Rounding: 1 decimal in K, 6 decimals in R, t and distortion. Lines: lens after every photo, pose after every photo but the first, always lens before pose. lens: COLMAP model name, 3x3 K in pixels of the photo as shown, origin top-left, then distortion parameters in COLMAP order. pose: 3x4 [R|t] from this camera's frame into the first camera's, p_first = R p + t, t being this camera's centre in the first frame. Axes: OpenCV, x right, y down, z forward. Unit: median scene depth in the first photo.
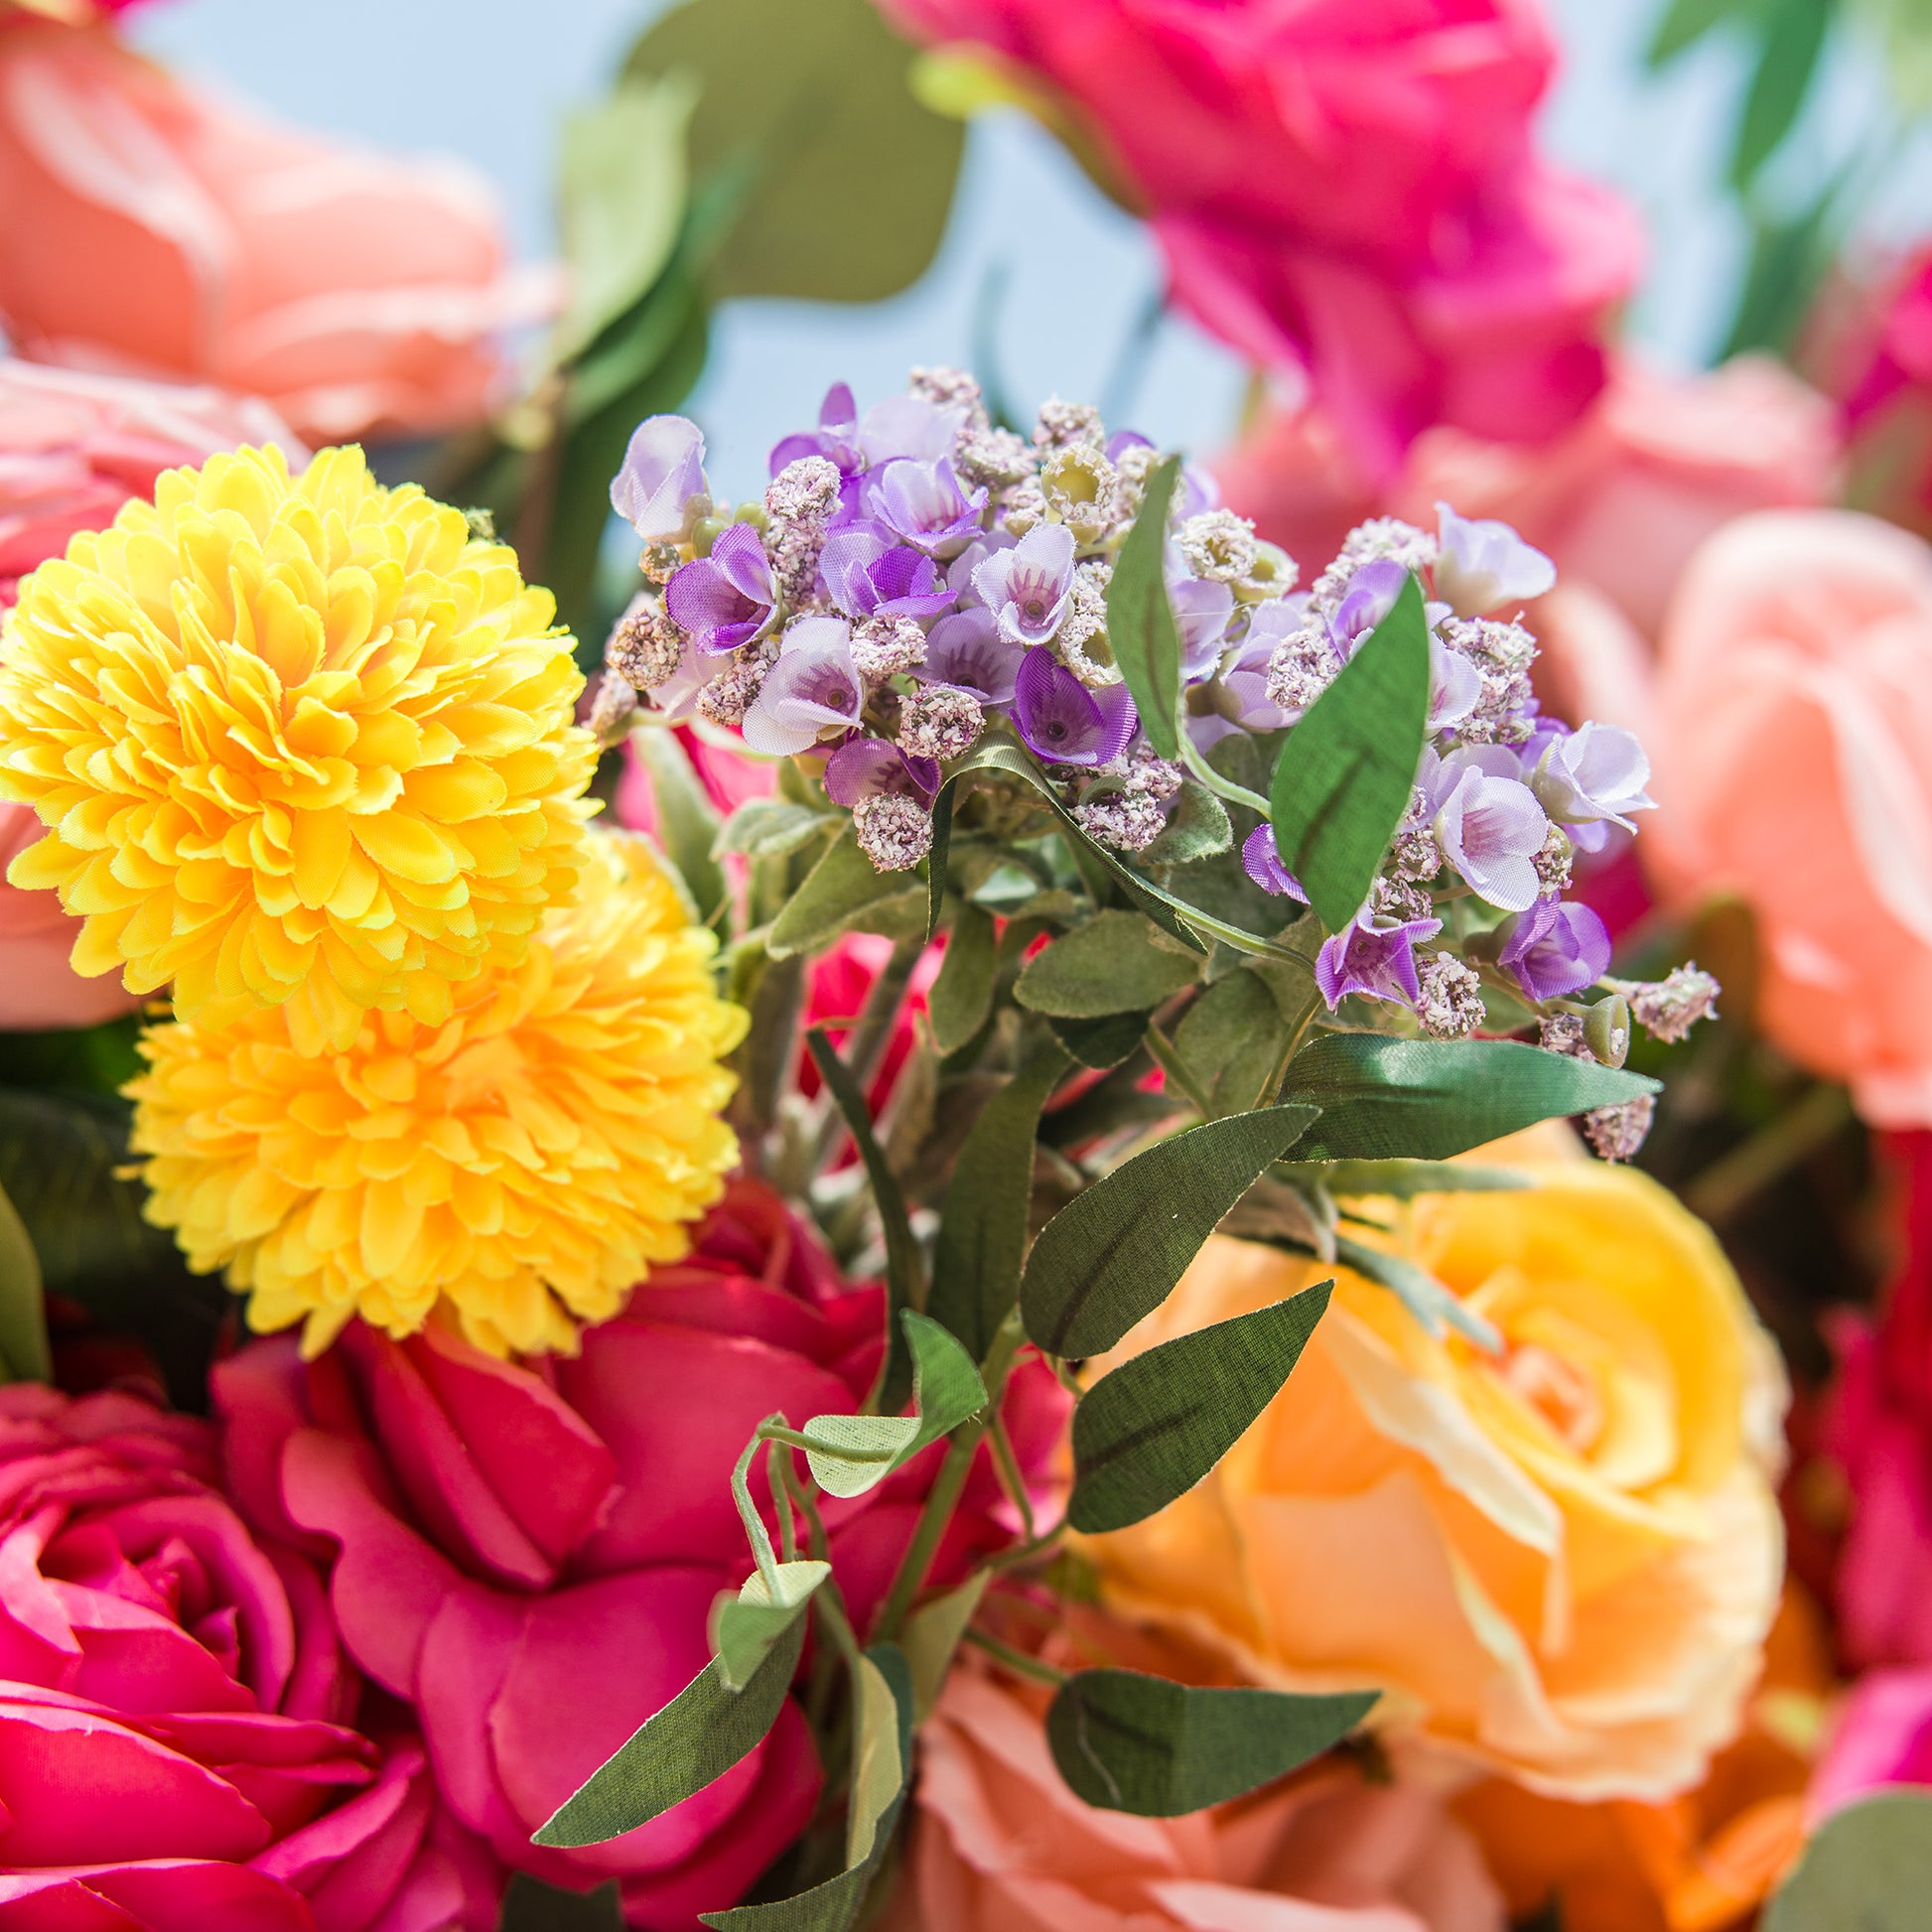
lens RADIAL K [[8034.6, 0, 966.0], [0, 8034.6, 966.0], [0, 0, 1]] dist [0.201603, 16.933981]
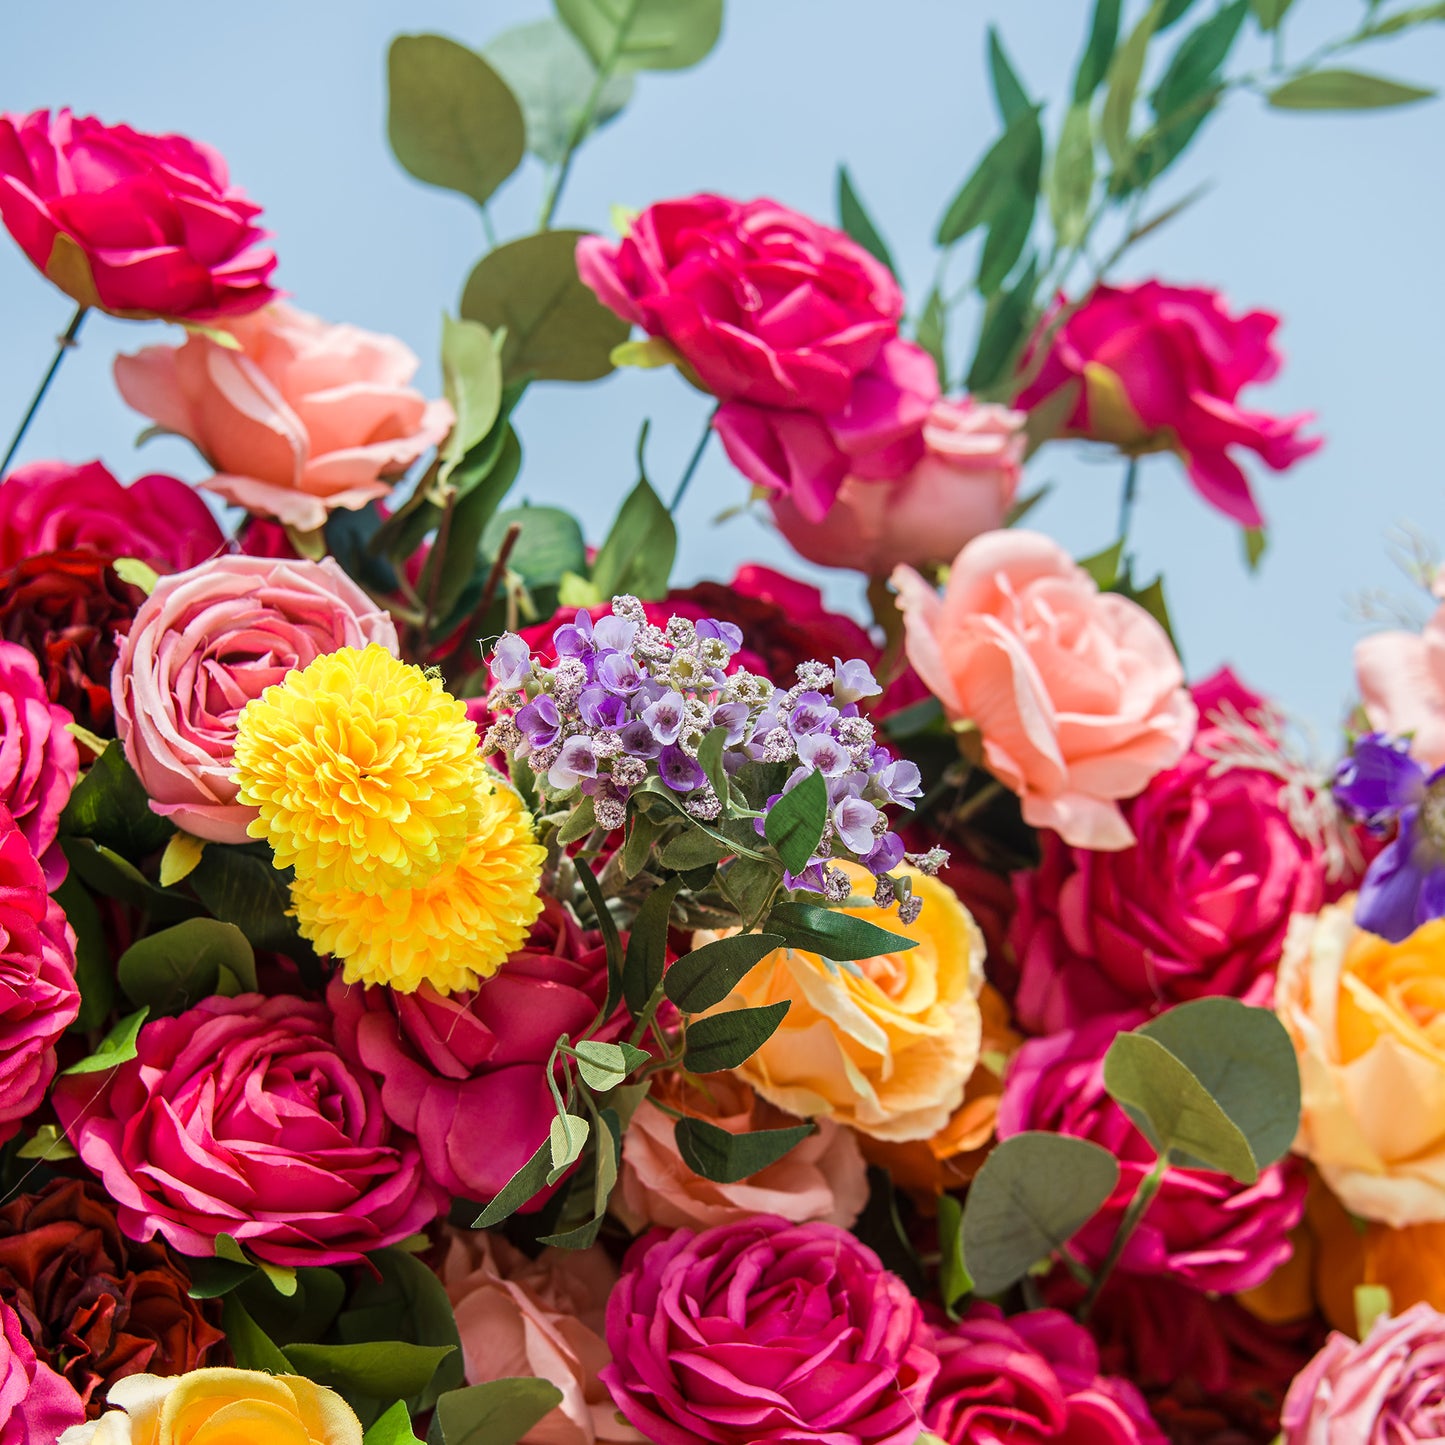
lens RADIAL K [[6009.3, 0, 722.5], [0, 6009.3, 722.5], [0, 0, 1]] dist [0.201603, 16.933981]
pose [[0.999679, -0.012503, 0.022051, -0.014462], [0.007394, 0.975887, 0.218153, -0.429176], [-0.024247, -0.217920, 0.975665, -0.751963]]
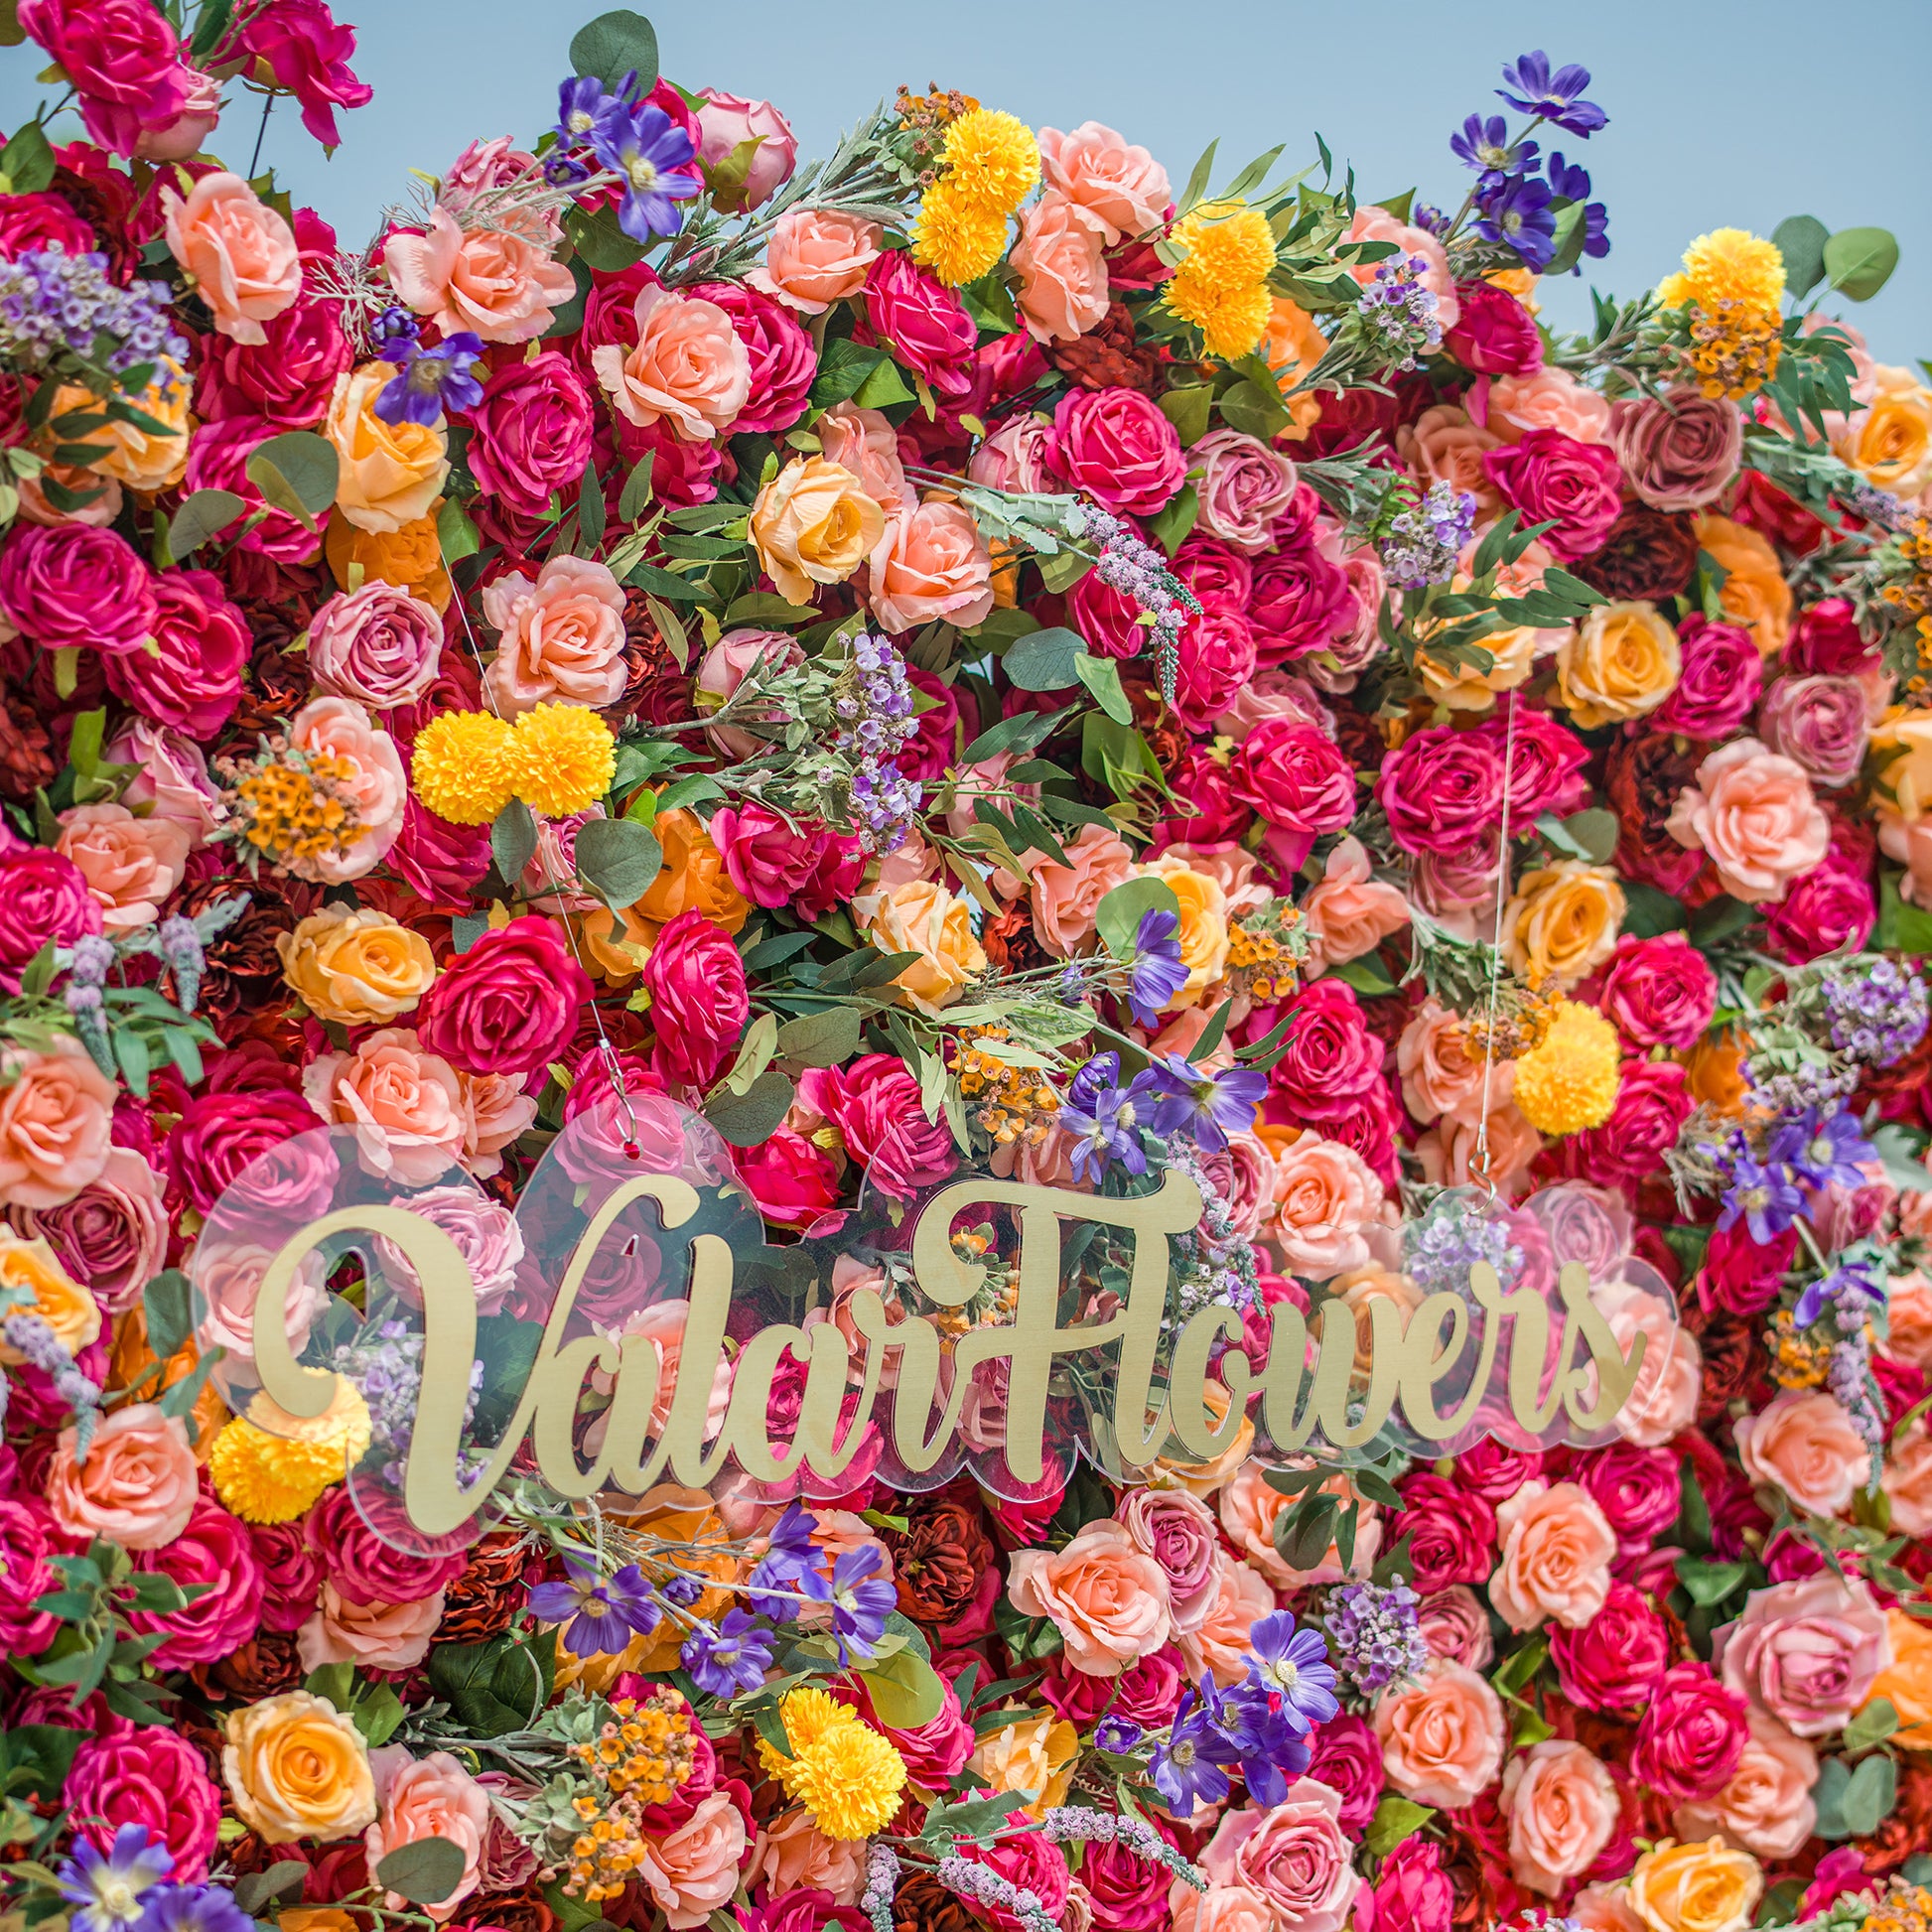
lens RADIAL K [[8034.6, 0, 966.0], [0, 8034.6, 966.0], [0, 0, 1]] dist [0.201603, 16.933981]
pose [[0.965574, 0.066070, 0.251597, -0.700299], [-0.174634, 0.881487, 0.438729, -2.001699], [-0.192793, -0.467563, 0.862679, -3.690727]]
